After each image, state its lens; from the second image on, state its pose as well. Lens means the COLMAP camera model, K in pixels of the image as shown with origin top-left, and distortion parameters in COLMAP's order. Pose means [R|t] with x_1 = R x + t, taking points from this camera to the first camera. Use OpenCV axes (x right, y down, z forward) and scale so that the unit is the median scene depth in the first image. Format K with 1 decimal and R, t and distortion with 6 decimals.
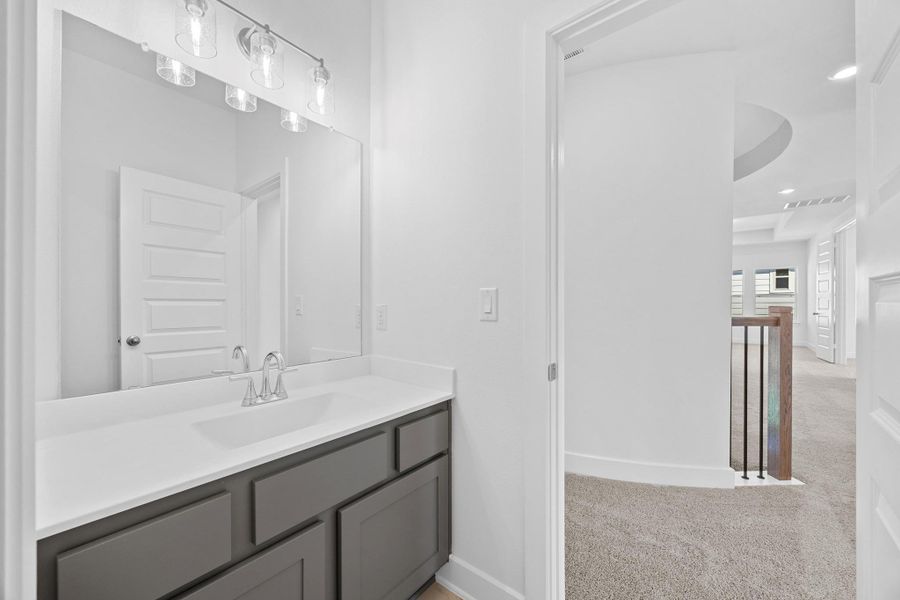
lens RADIAL K [[344.9, 0, 452.7], [0, 344.9, 304.9], [0, 0, 1]] dist [-0.001002, 0.000094]
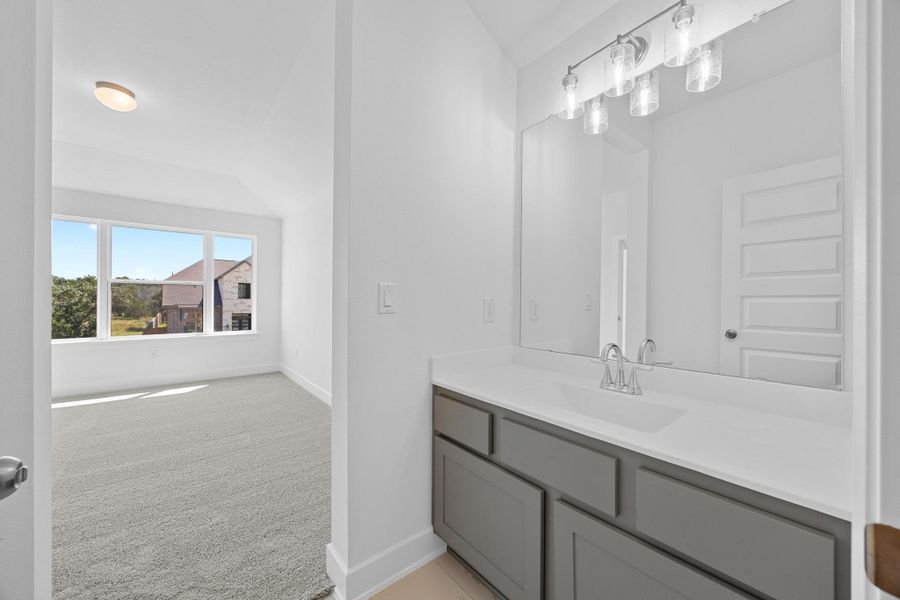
lens RADIAL K [[307.2, 0, 452.1], [0, 307.2, 302.9], [0, 0, 1]] dist [-0.000614, -0.000036]
pose [[-0.178108, 0.001292, -0.984010, 0.495229], [-0.001243, 0.999998, 0.001538, 0.006151], [0.984010, 0.001497, -0.178106, 0.653563]]
